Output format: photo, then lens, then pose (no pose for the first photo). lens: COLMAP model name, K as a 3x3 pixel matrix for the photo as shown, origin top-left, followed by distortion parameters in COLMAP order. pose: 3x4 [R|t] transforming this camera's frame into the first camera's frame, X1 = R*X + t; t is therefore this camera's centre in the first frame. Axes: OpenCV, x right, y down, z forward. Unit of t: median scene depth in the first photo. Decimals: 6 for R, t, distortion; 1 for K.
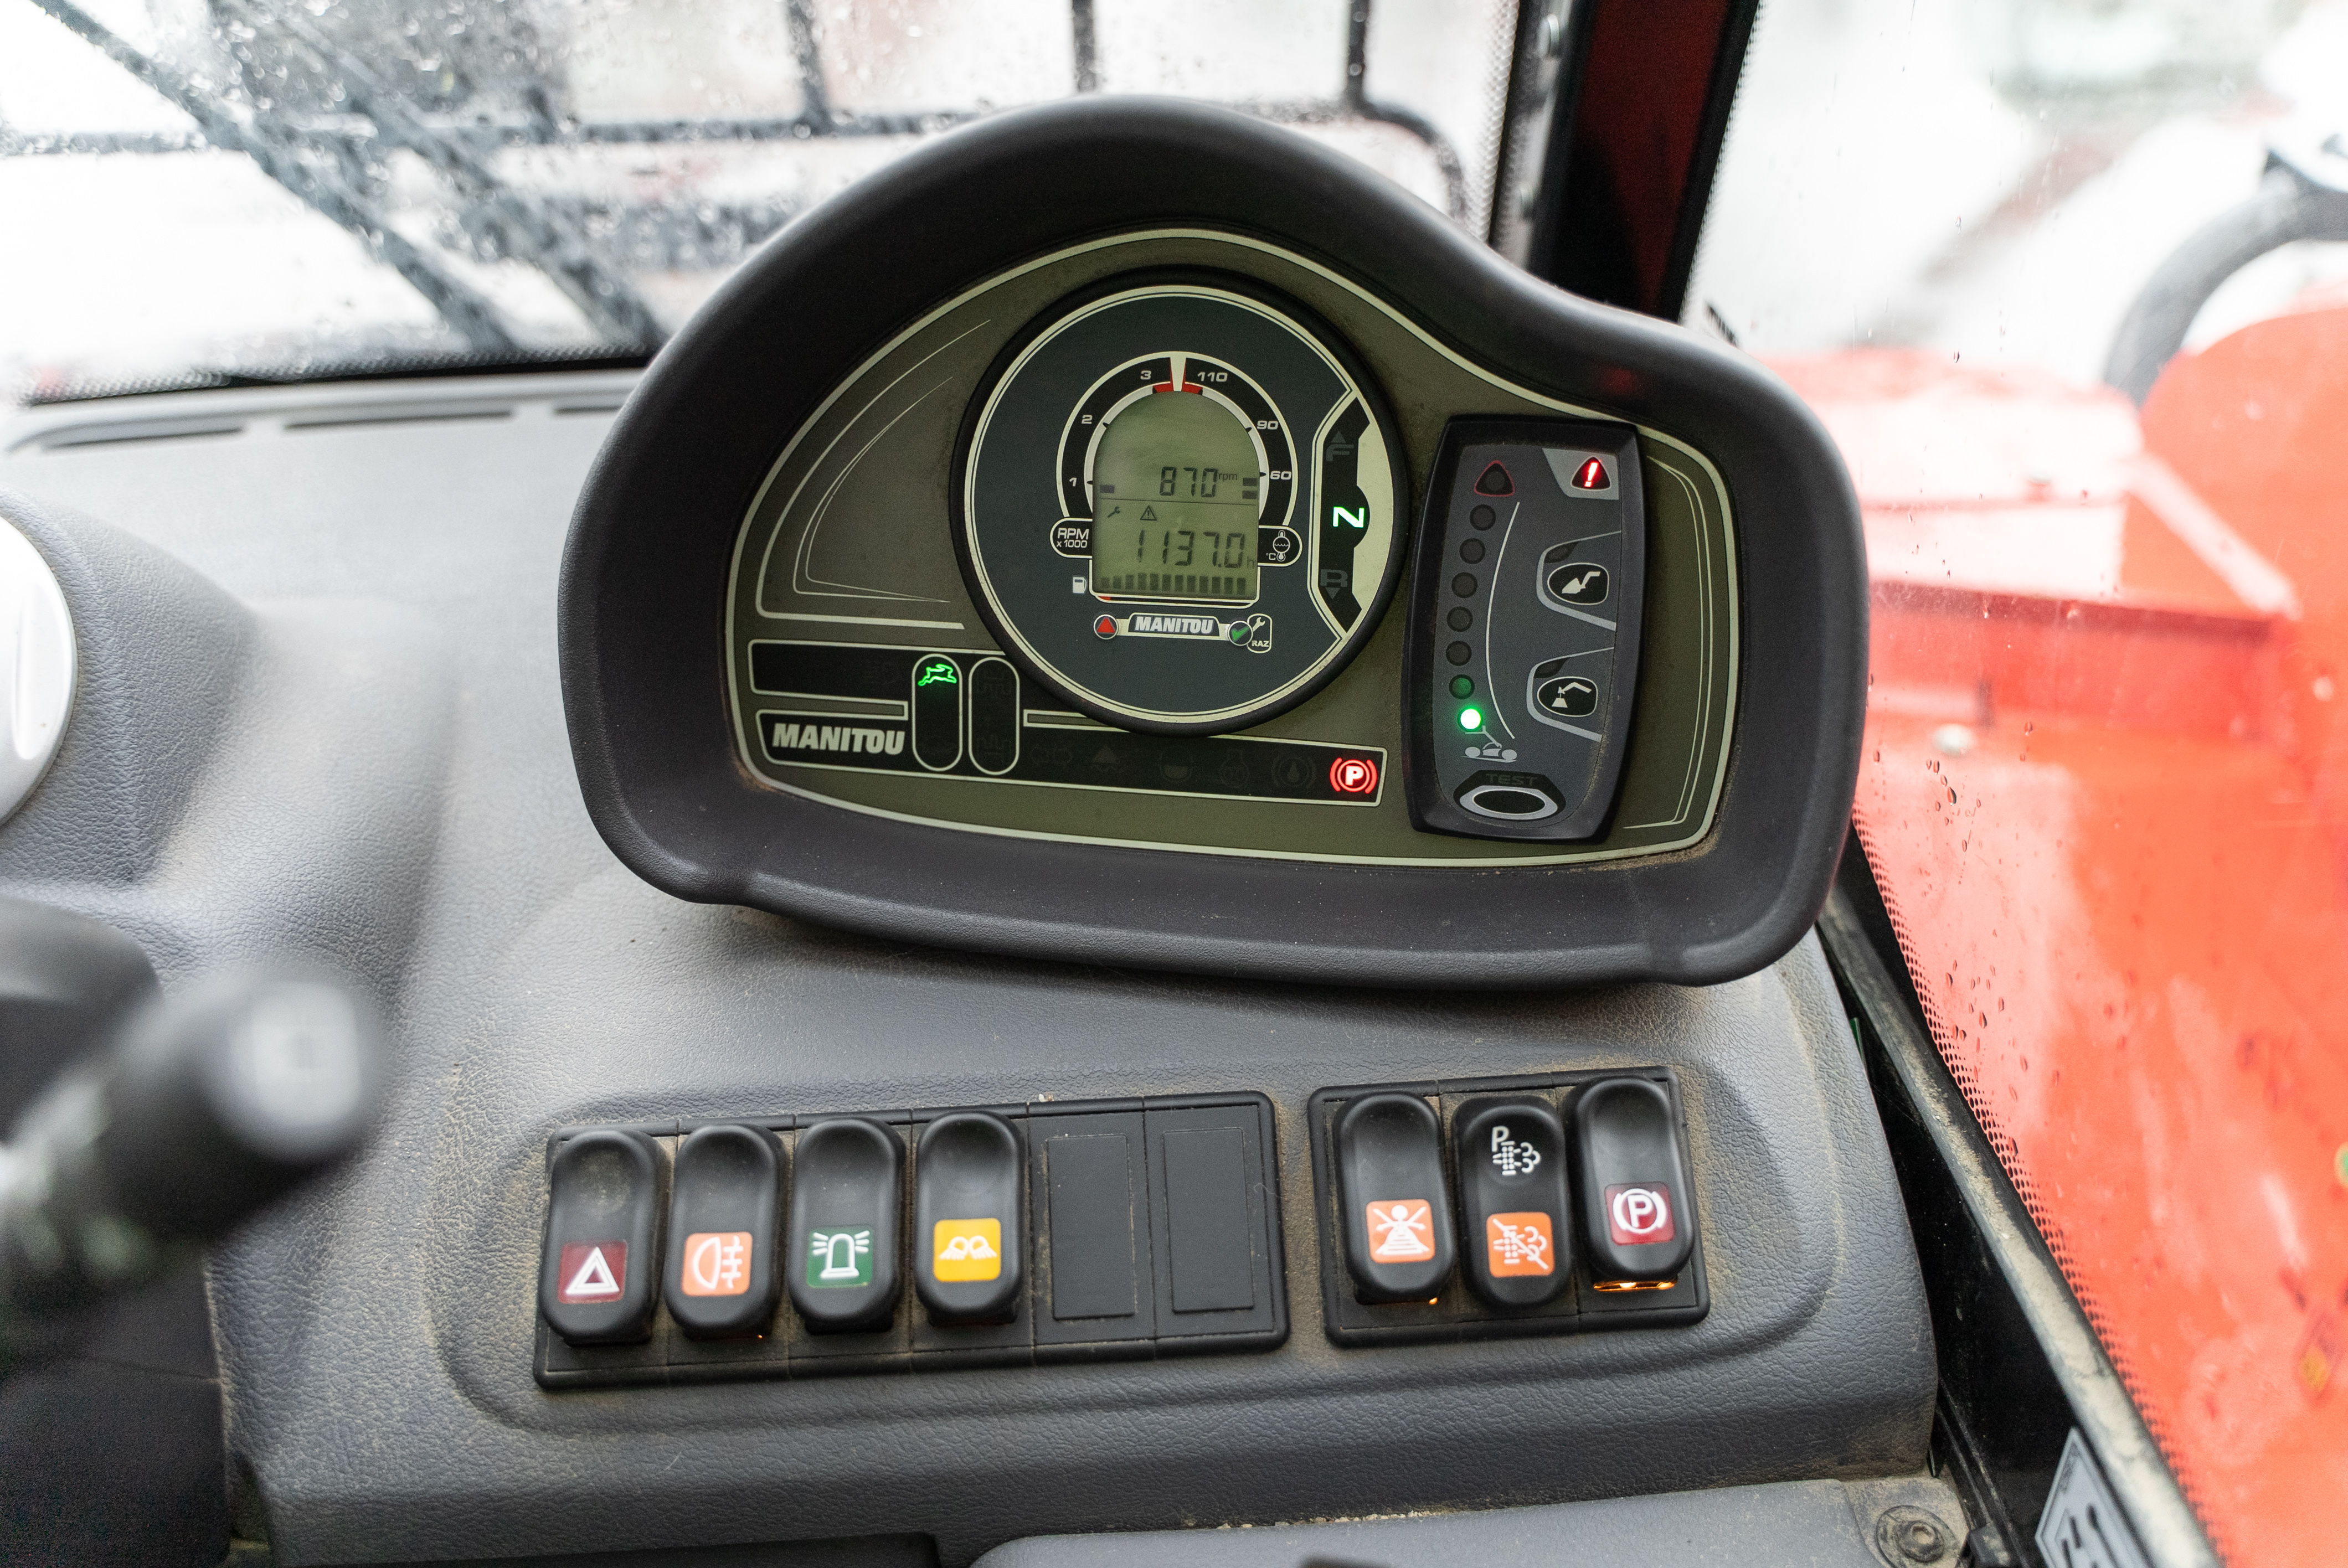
lens RADIAL K [[2031.1, 0, 1174.2], [0, 2031.1, 790.8], [0, 0, 1]] dist [0.013482, -0.013216]
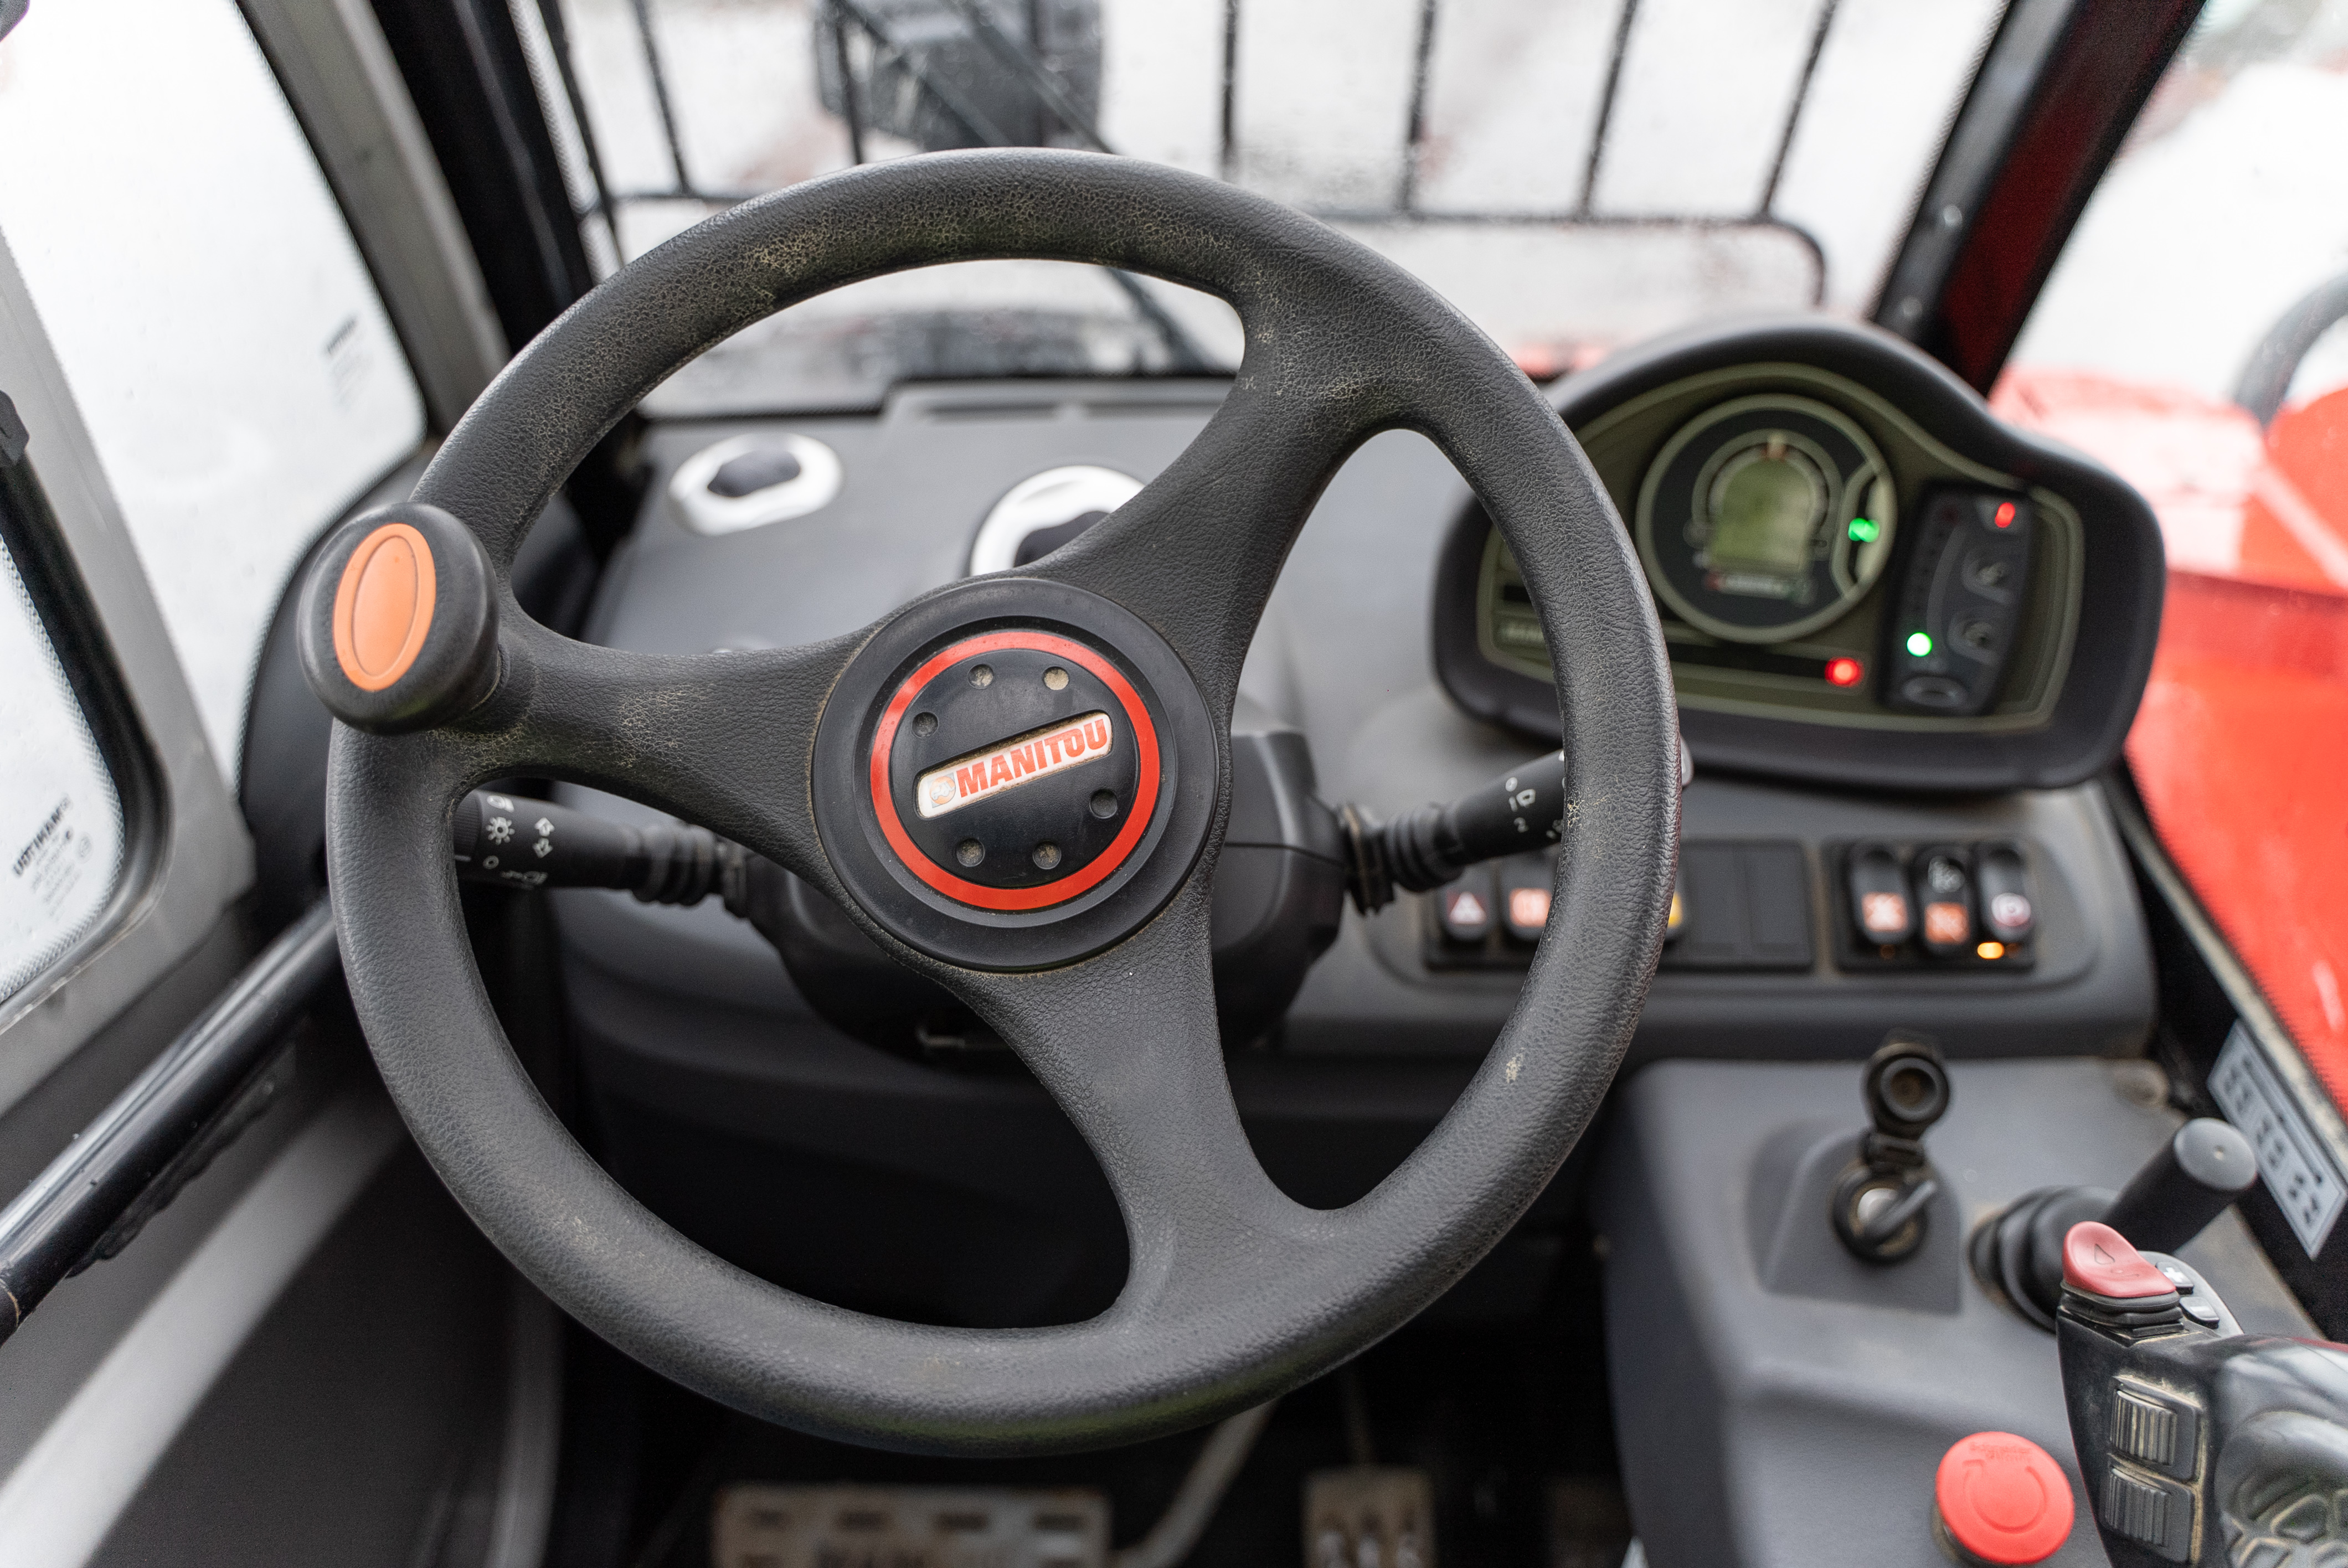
lens RADIAL K [[1957.8, 0, 1174.1], [0, 1957.8, 775.7], [0, 0, 1]] dist [0.001193, 0.000039]
pose [[0.997991, 0.054928, -0.031570, -0.471161], [-0.053400, 0.997450, 0.047350, 0.035599], [0.034091, -0.045569, 0.998379, -0.800191]]
